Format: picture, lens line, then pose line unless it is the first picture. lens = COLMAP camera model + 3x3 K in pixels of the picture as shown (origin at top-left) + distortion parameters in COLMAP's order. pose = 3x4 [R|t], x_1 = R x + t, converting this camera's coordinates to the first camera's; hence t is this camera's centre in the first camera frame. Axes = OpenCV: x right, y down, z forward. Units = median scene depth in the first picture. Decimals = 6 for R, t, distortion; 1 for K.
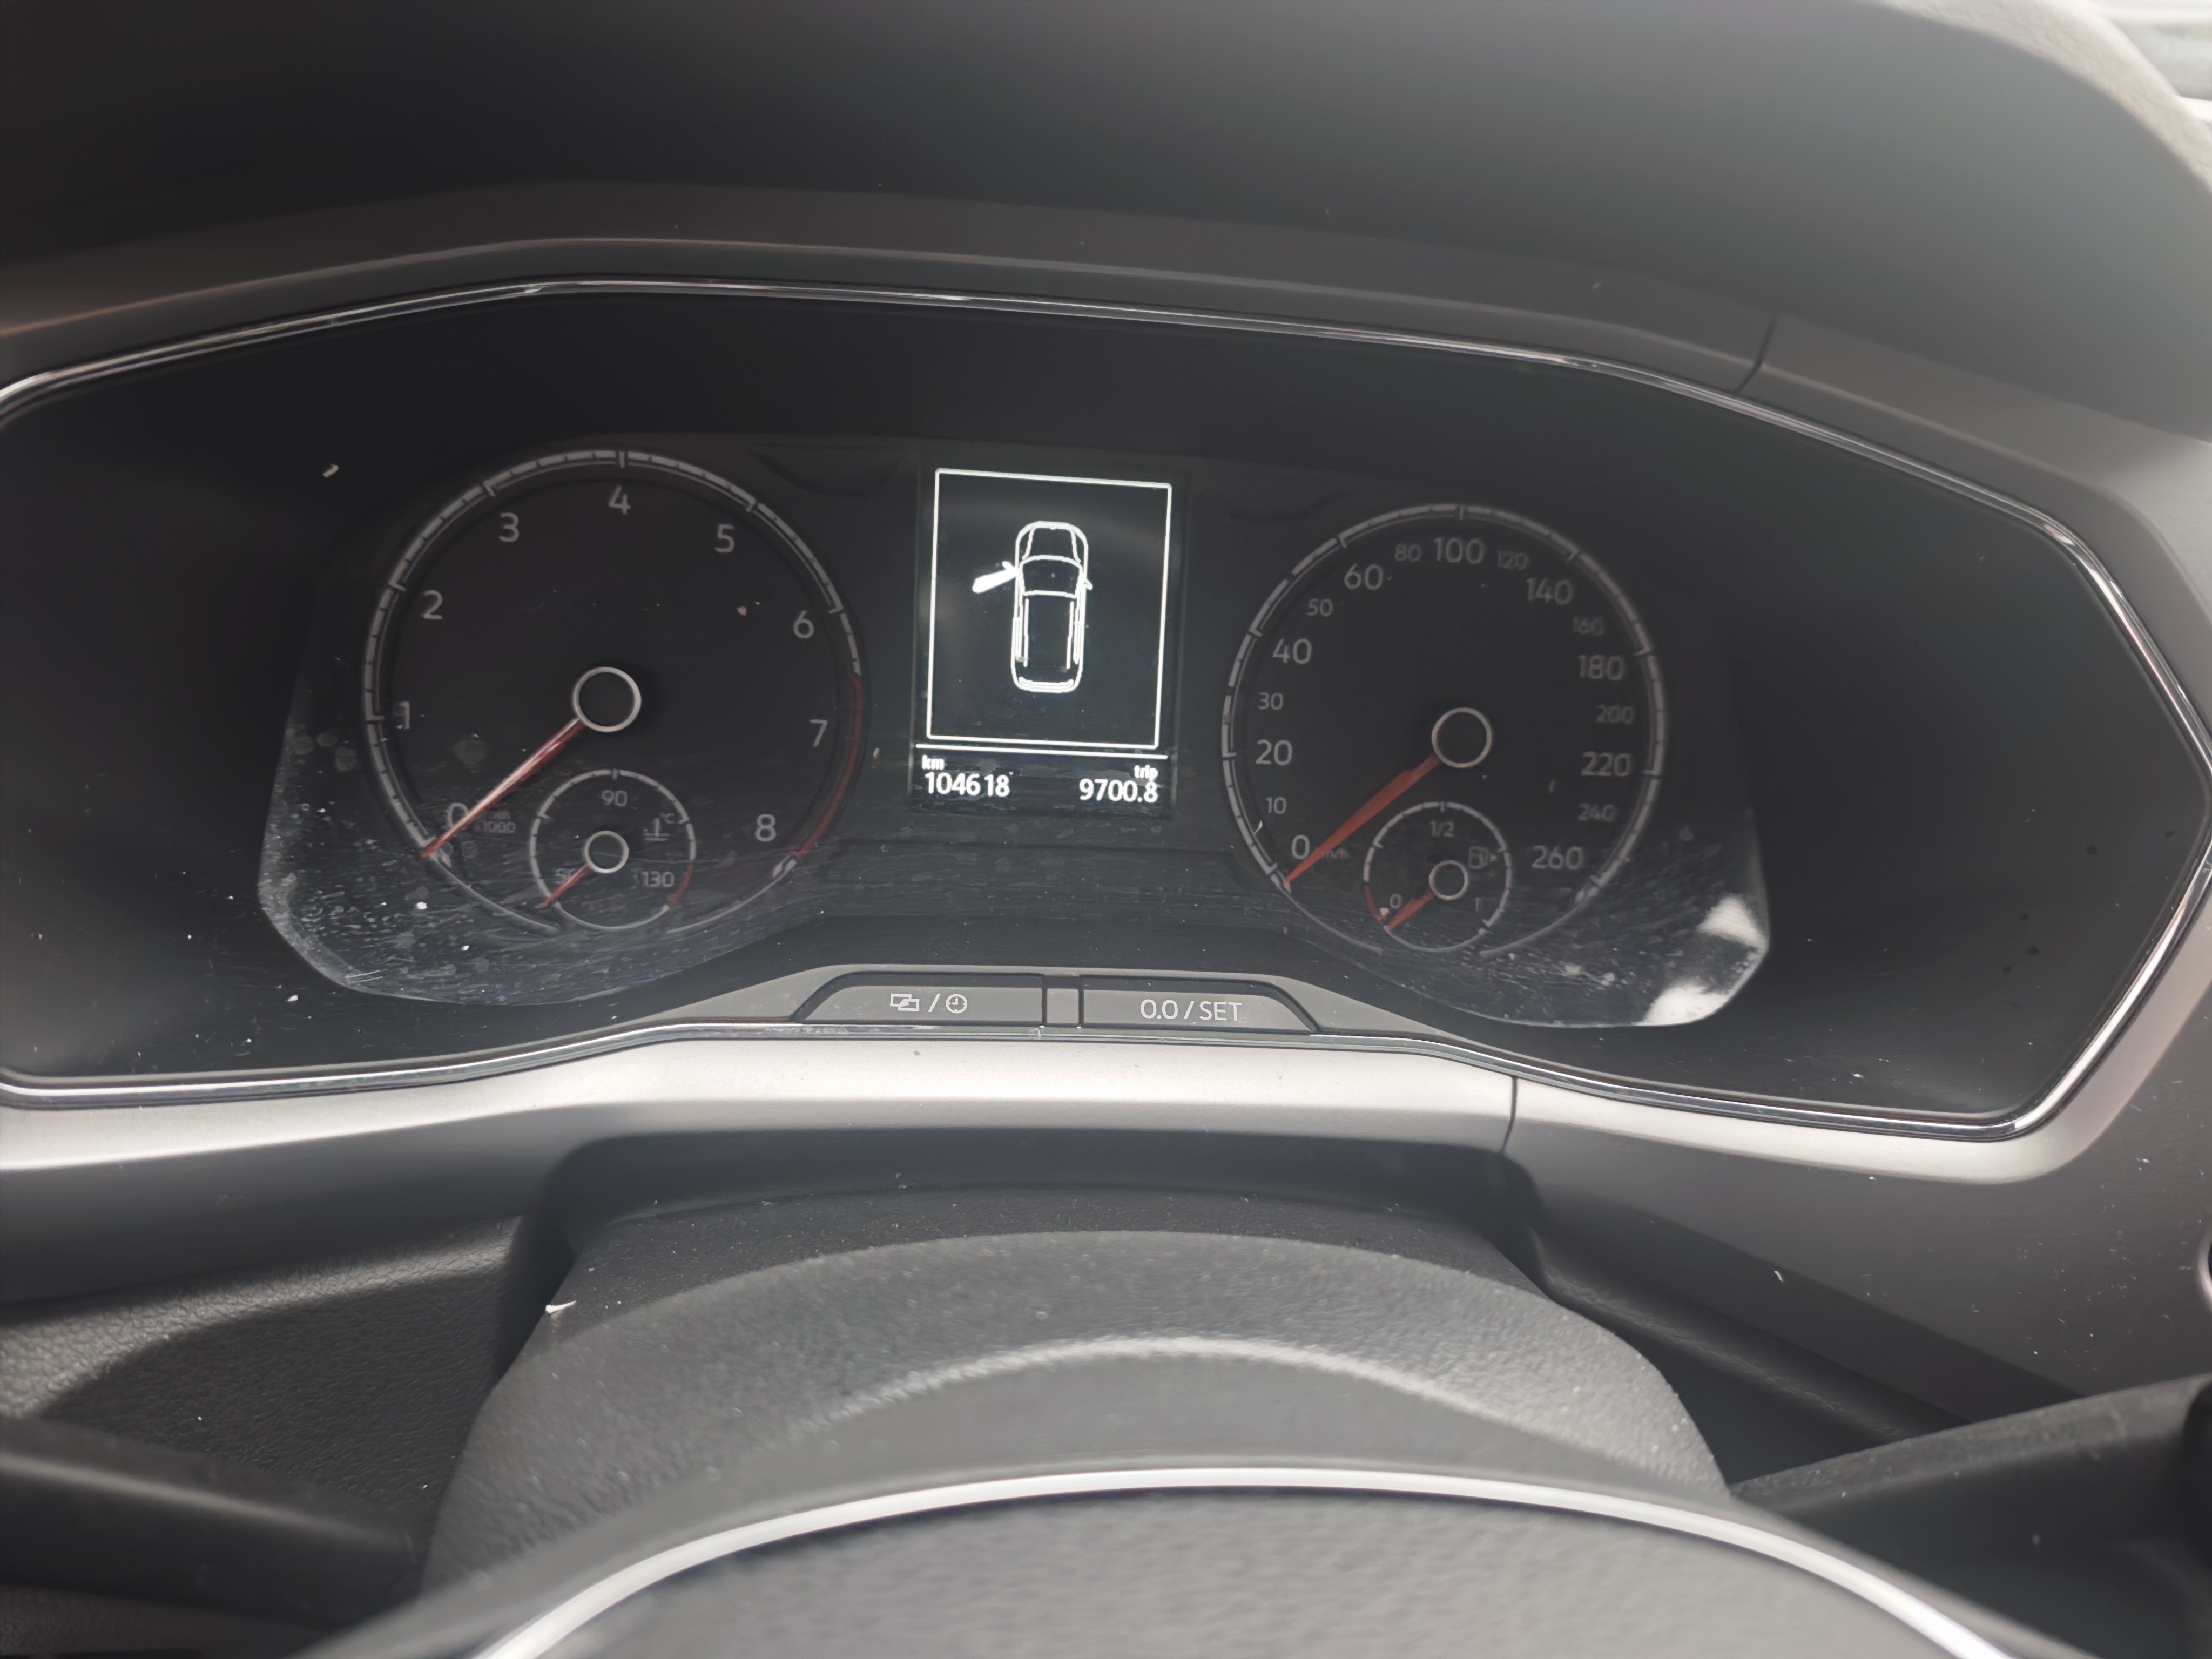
lens RADIAL K [[1527.0, 0, 1093.6], [0, 1527.0, 817.2], [0, 0, 1]] dist [0.010625, -0.034828]
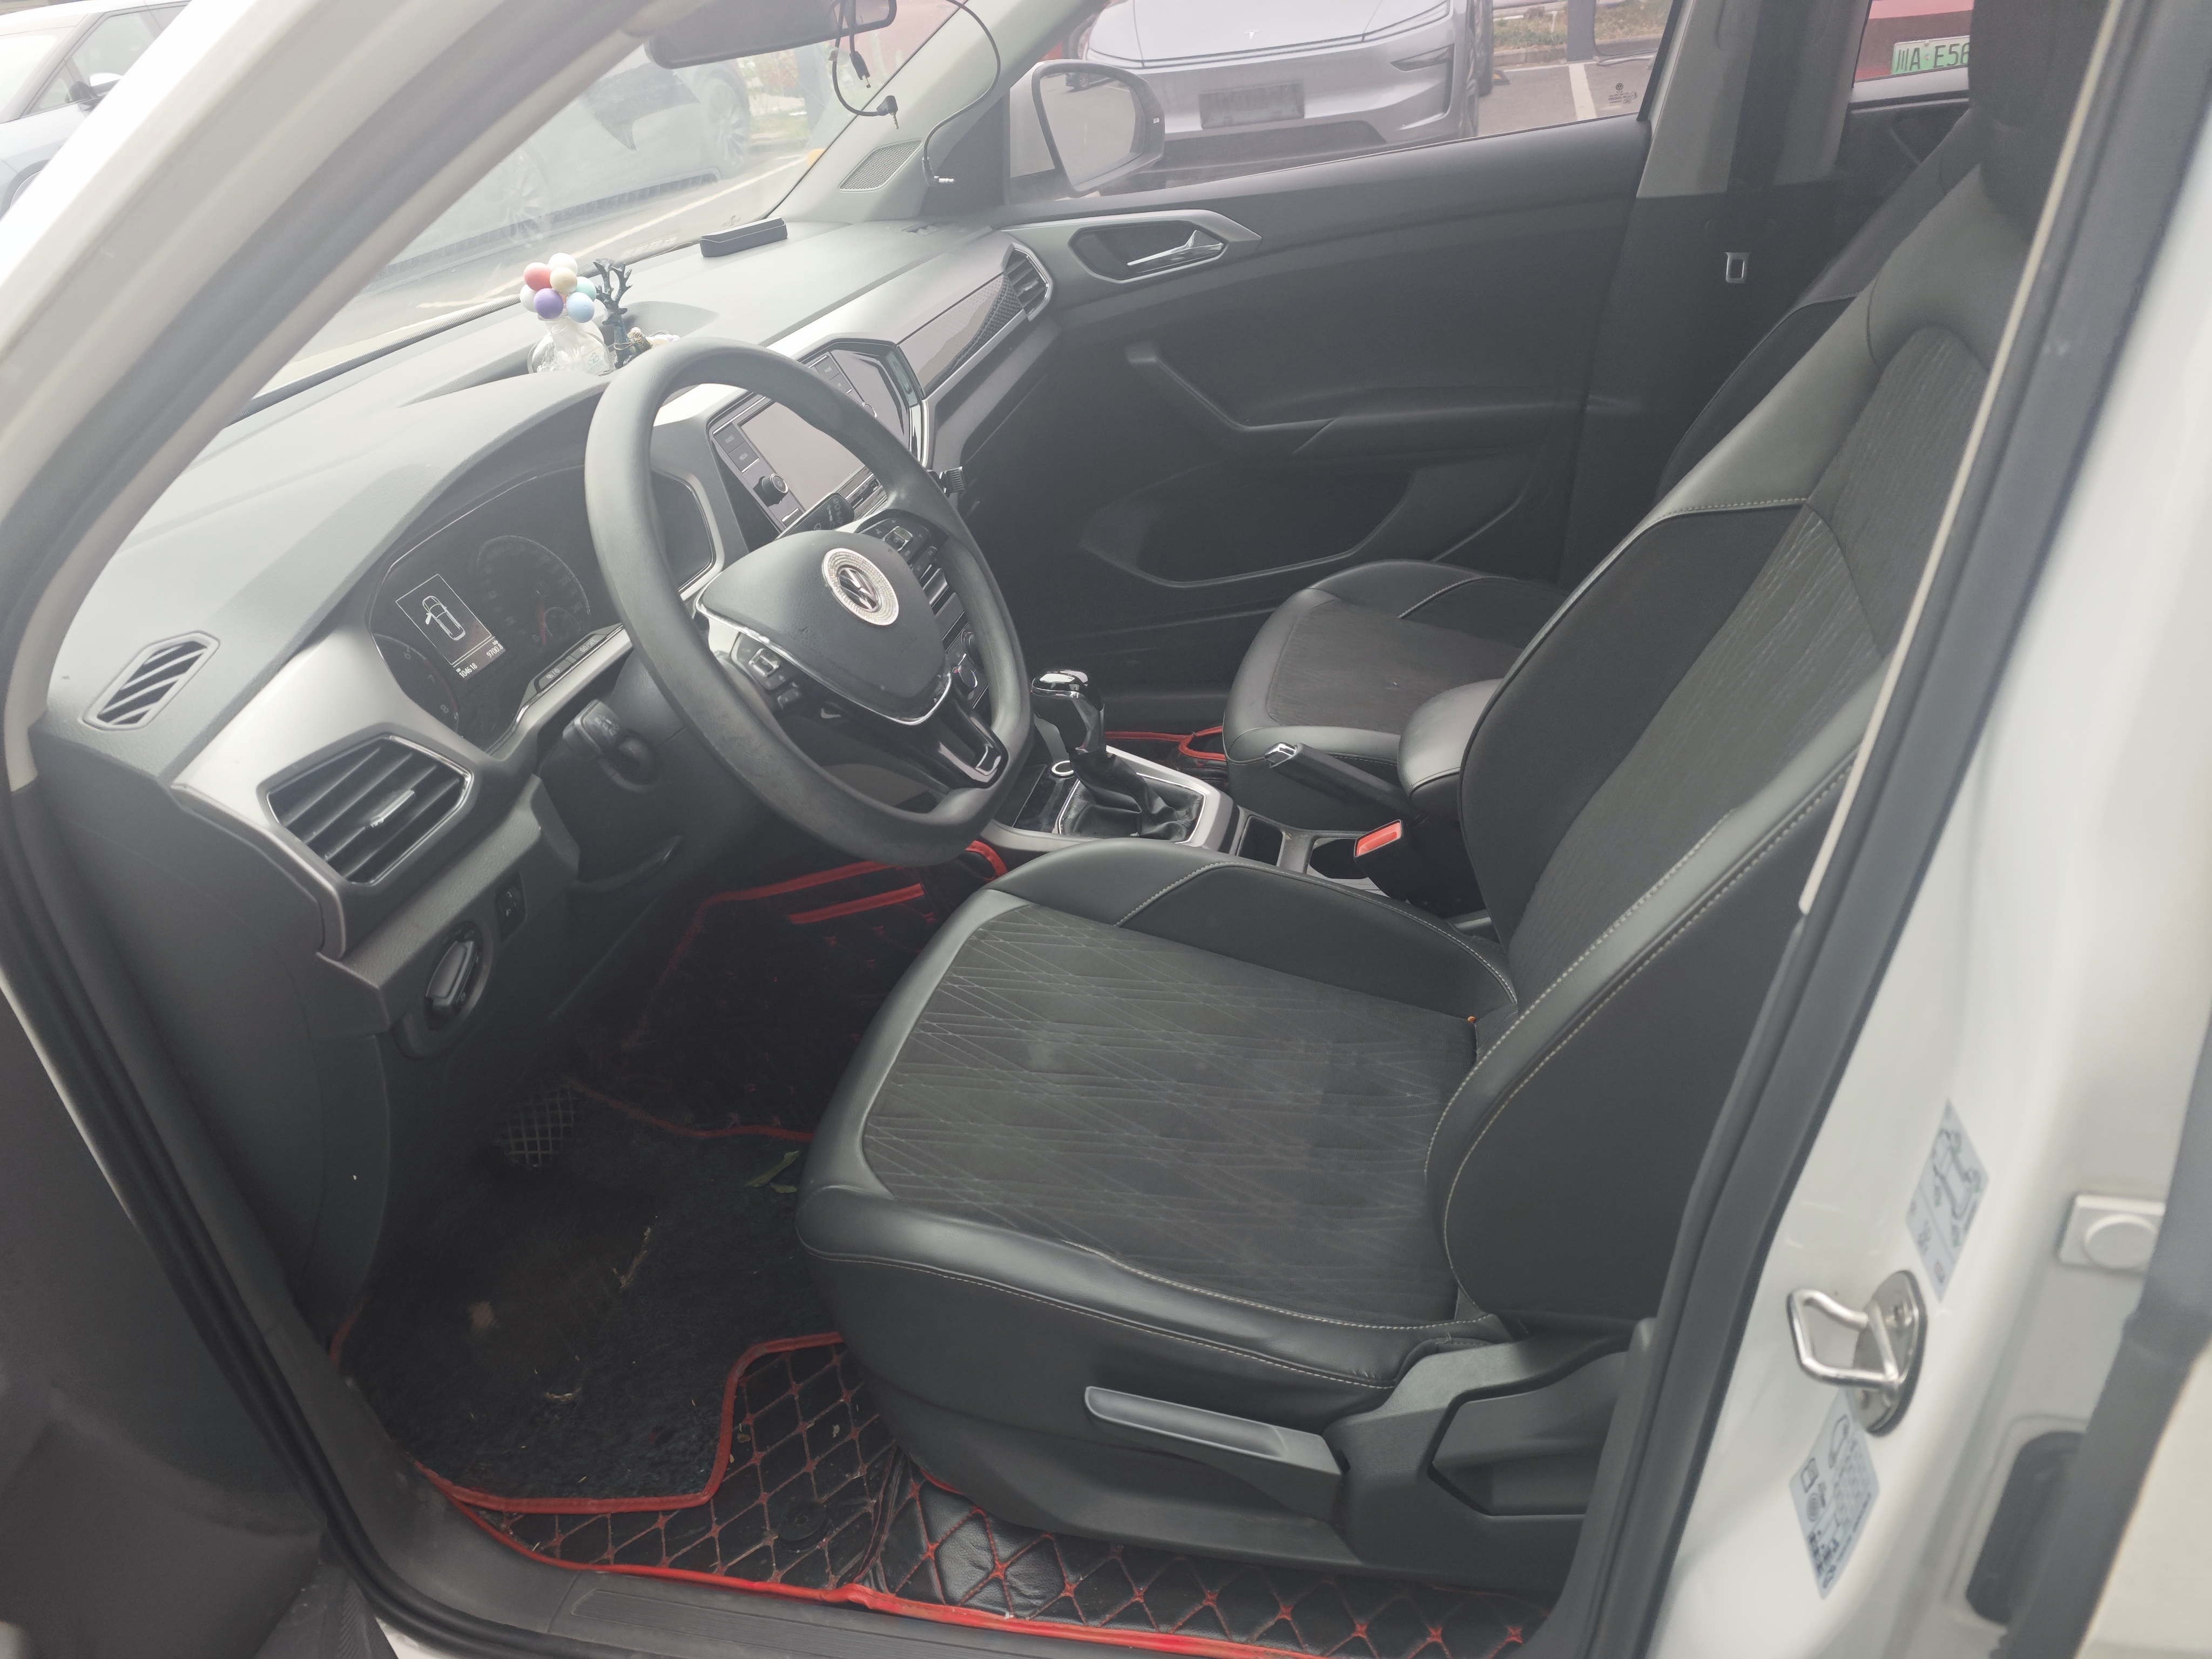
lens RADIAL K [[1527.0, 0, 1117.8], [0, 1527.0, 813.0], [0, 0, 1]] dist [0.010625, -0.034828]
pose [[0.289544, -0.589426, 0.754149, -2.390066], [0.628411, 0.711371, 0.314723, 0.040129], [-0.721986, 0.382789, 0.576375, -1.849242]]
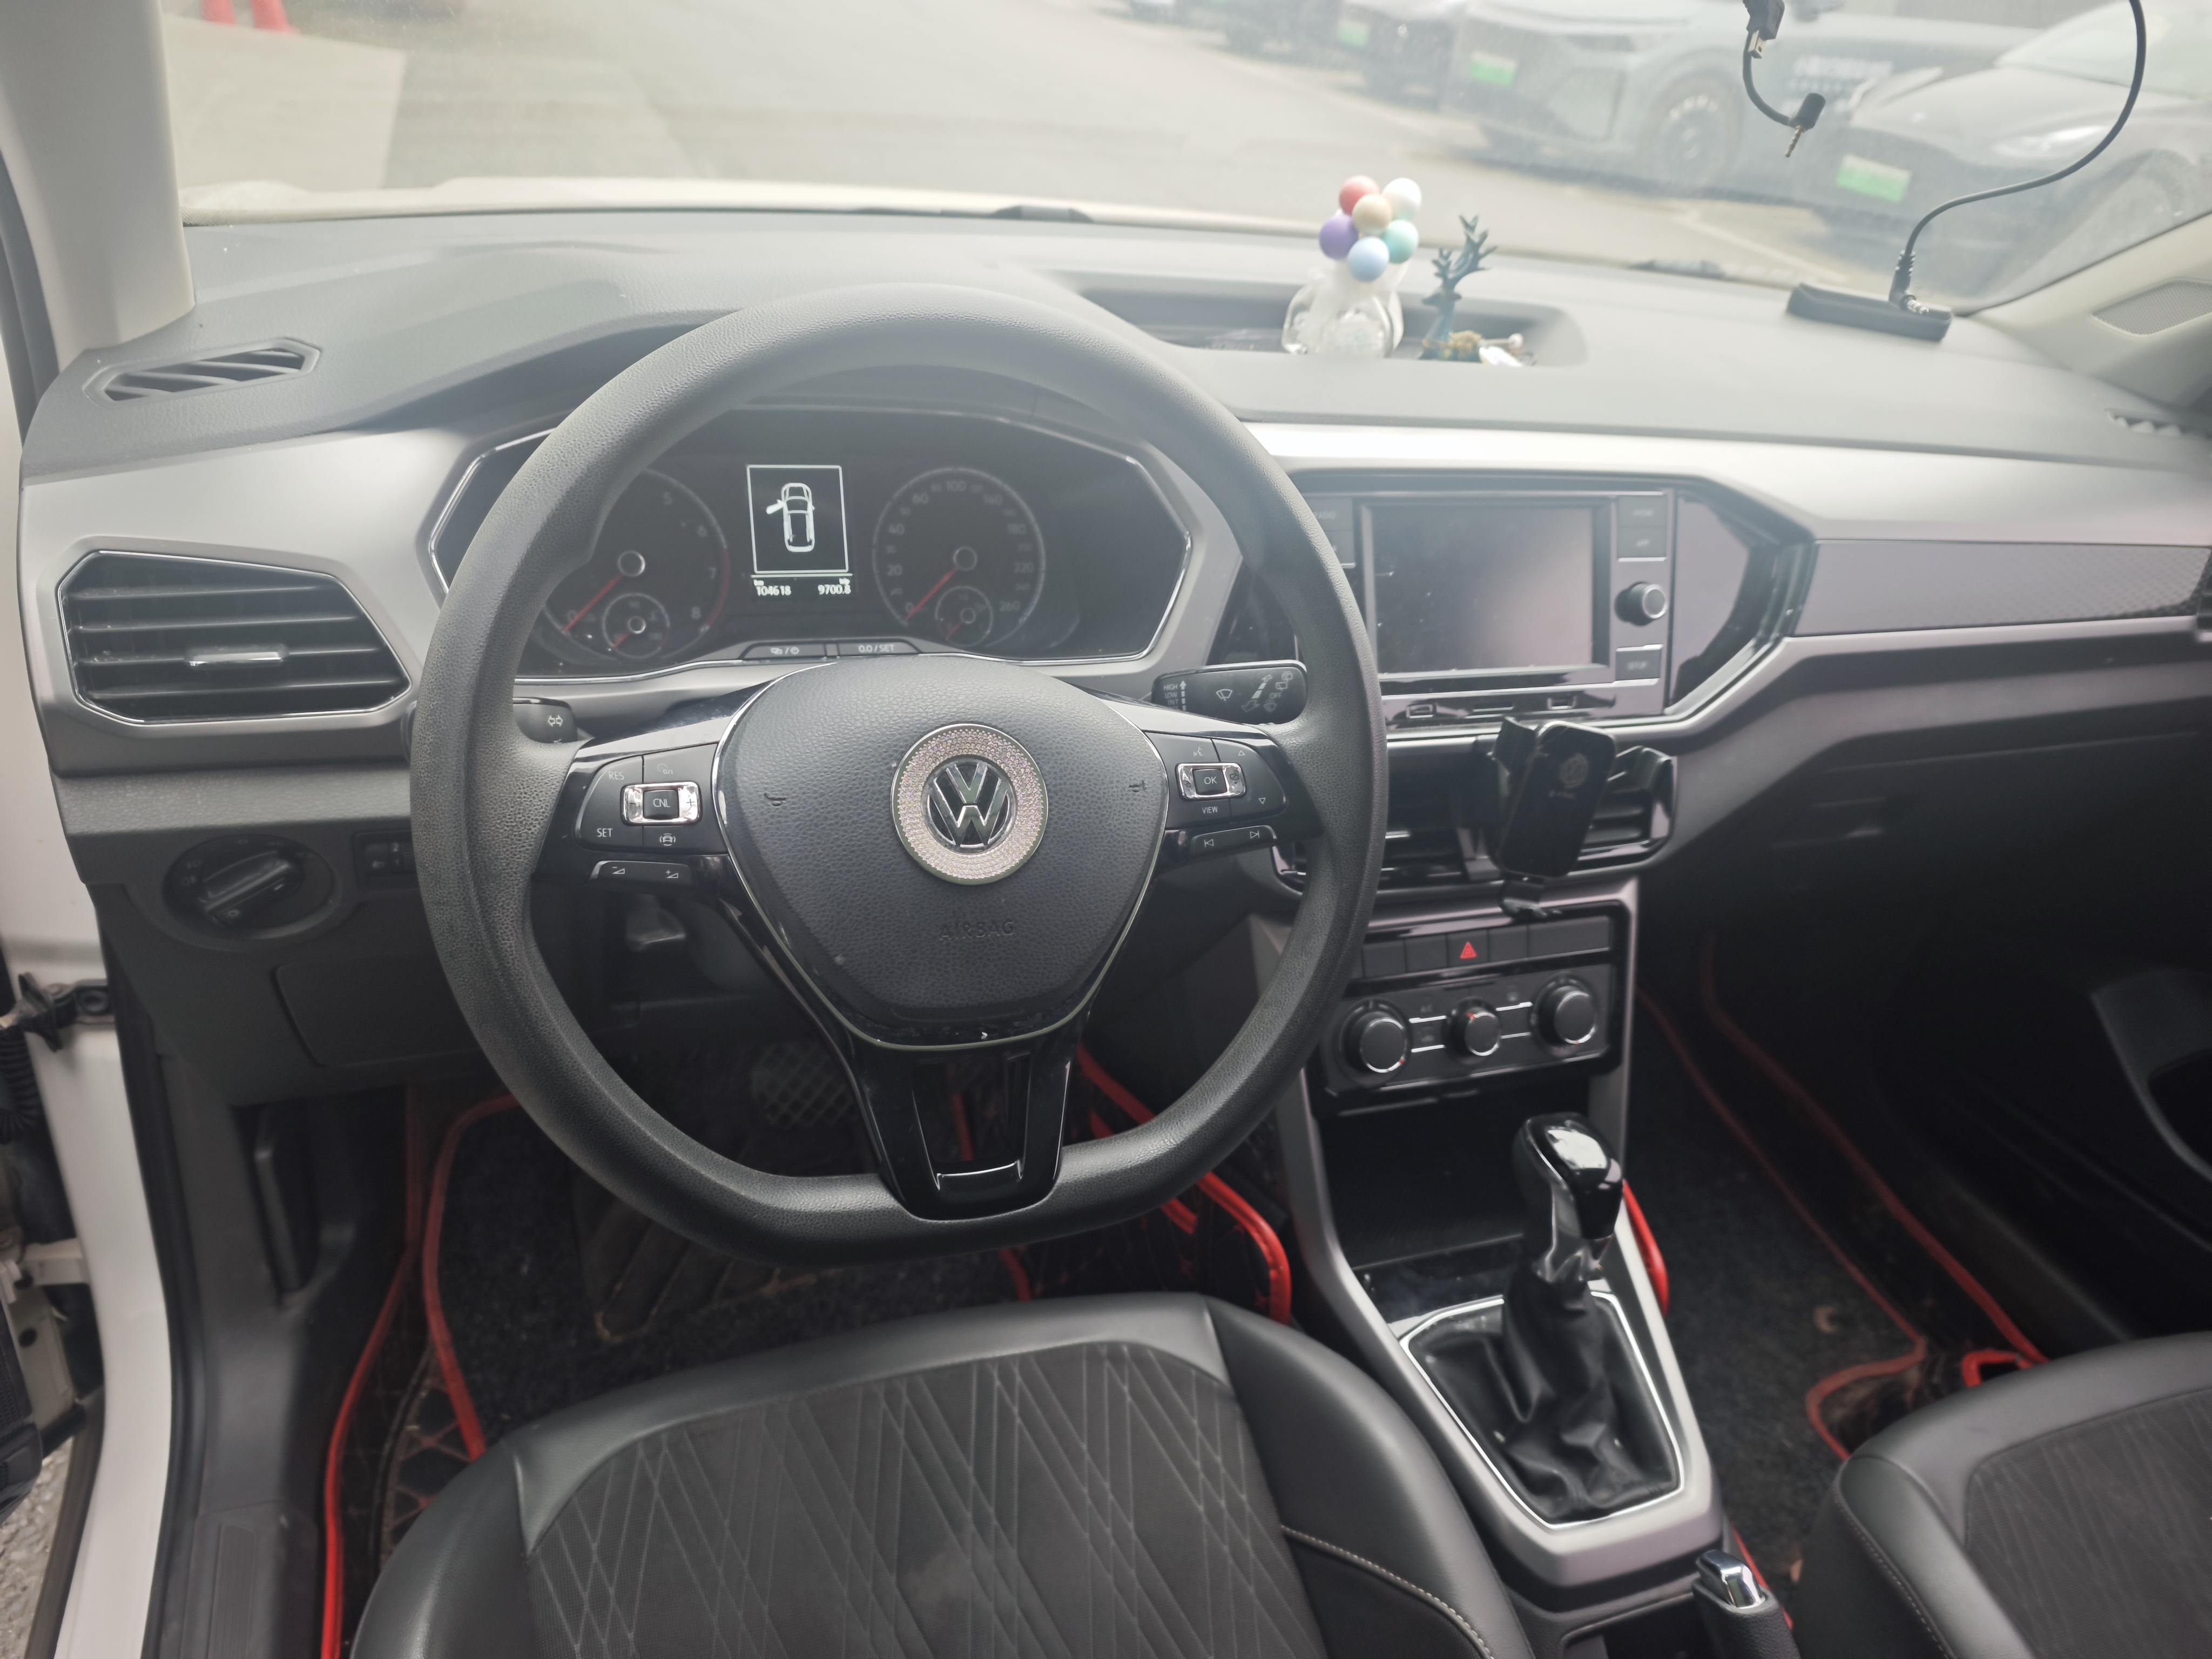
lens RADIAL K [[1527.0, 0, 1103.5], [0, 1527.0, 861.0], [0, 0, 1]] dist [0.010625, -0.034828]
pose [[0.961988, -0.119667, 0.245477, -0.230895], [0.109203, 0.992449, 0.055856, 0.338993], [-0.250308, -0.026927, 0.967792, -1.583056]]
